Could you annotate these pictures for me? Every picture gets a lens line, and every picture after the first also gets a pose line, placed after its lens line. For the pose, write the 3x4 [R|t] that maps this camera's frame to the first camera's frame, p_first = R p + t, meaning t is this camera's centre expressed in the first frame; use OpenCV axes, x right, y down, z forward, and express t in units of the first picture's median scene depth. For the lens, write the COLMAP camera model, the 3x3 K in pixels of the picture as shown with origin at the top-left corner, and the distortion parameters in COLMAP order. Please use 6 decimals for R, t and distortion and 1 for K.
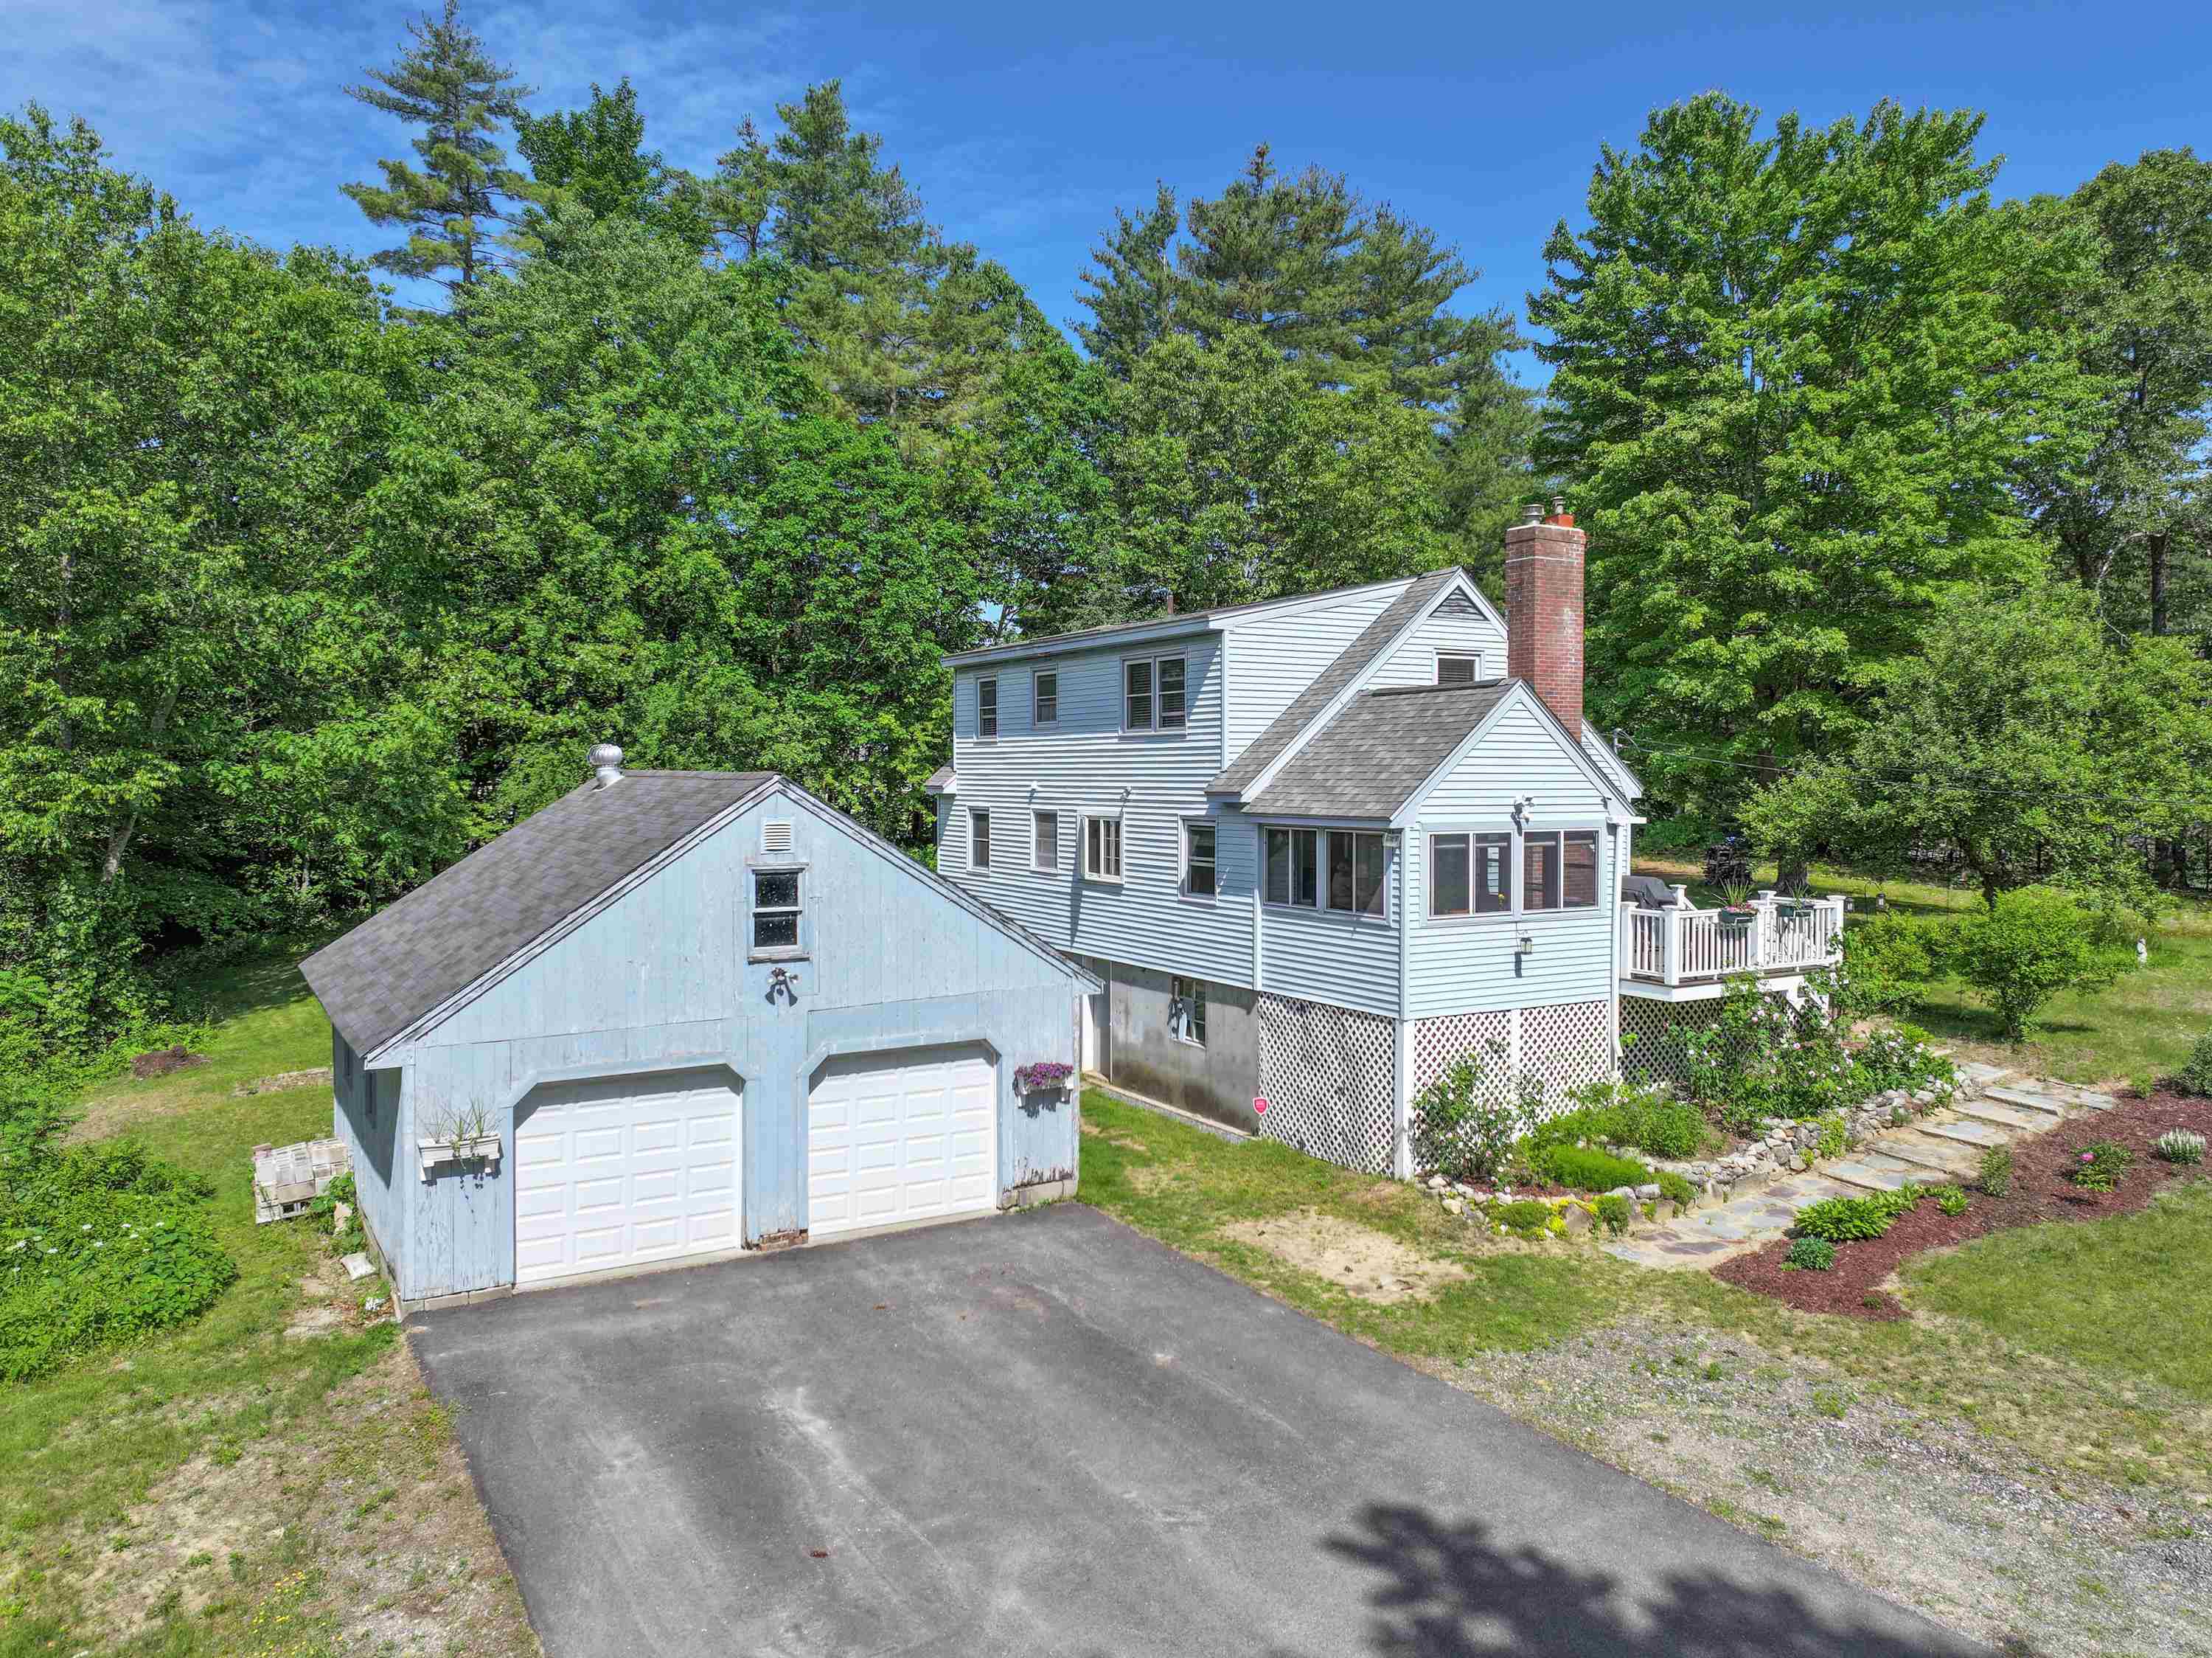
lens RADIAL K [[1513.2, 0, 1097.8], [0, 1513.2, 821.8], [0, 0, 1]] dist [0.001179, -0.001898]
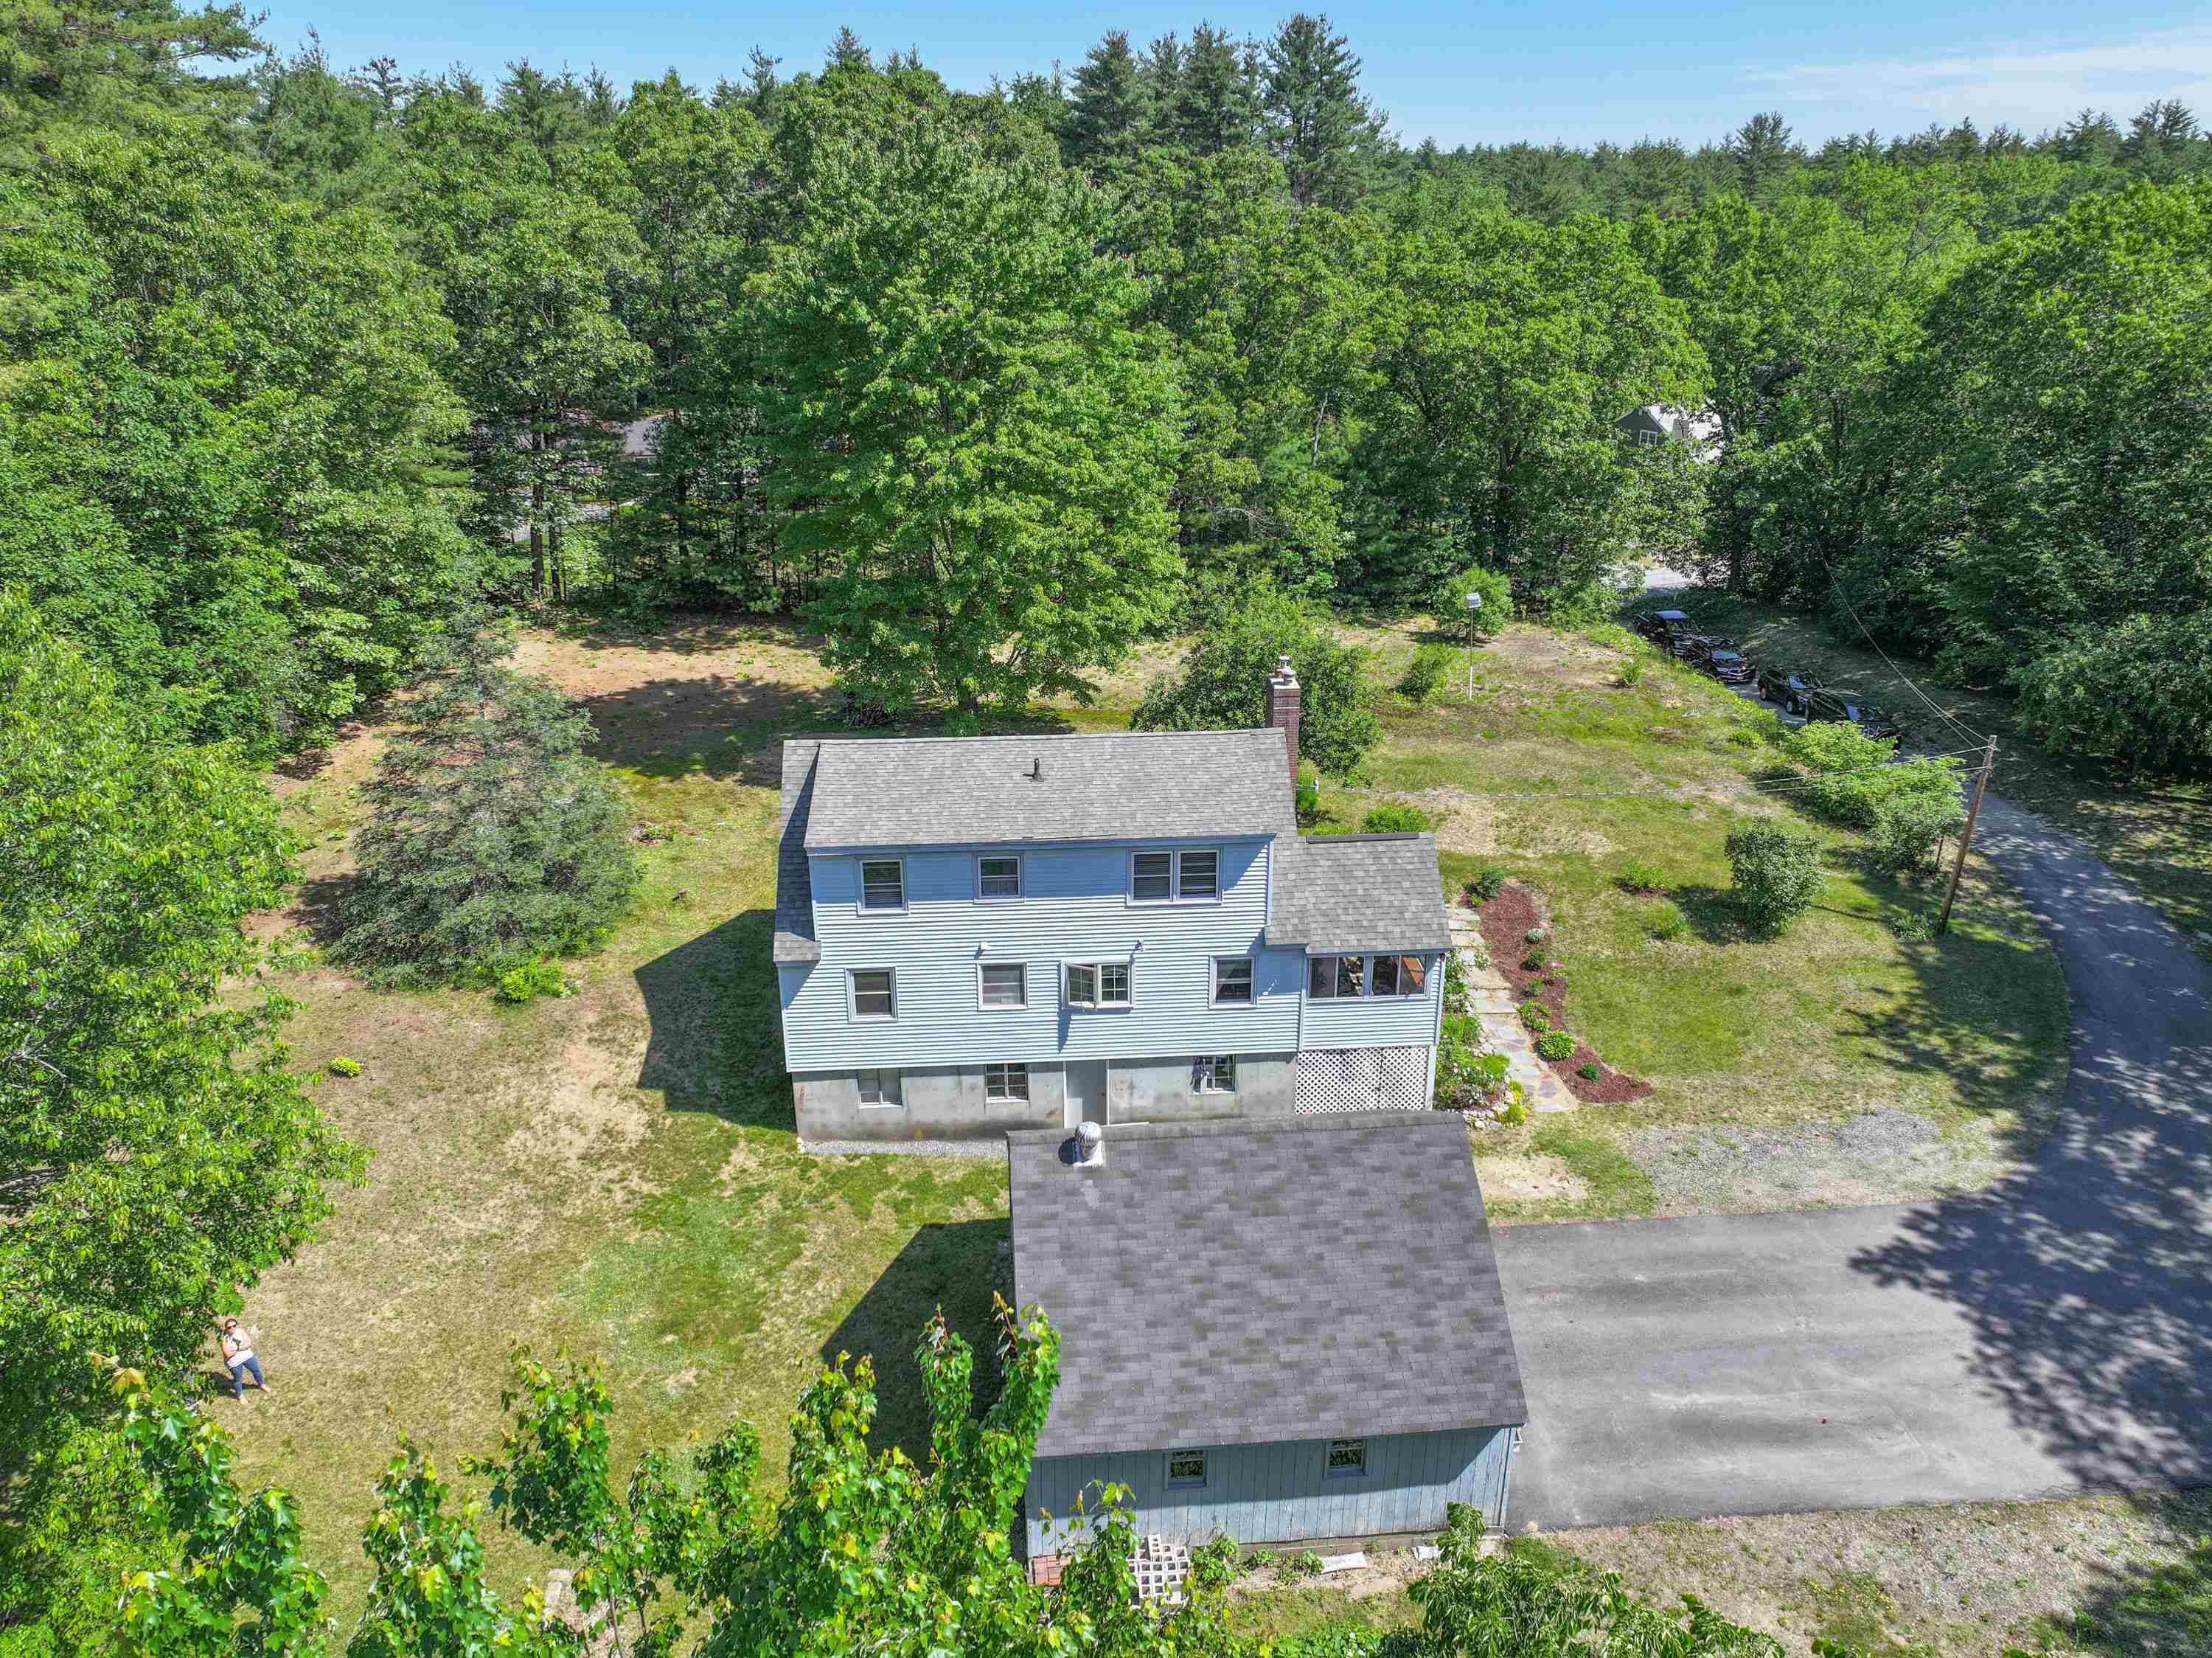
lens RADIAL K [[1513.2, 0, 1113.1], [0, 1513.2, 828.1], [0, 0, 1]] dist [0.001179, -0.001898]
pose [[0.428601, -0.342135, 0.836209, -1.133657], [0.029713, 0.930365, 0.365429, -0.638455], [-0.903005, -0.131776, 0.408921, 0.537389]]
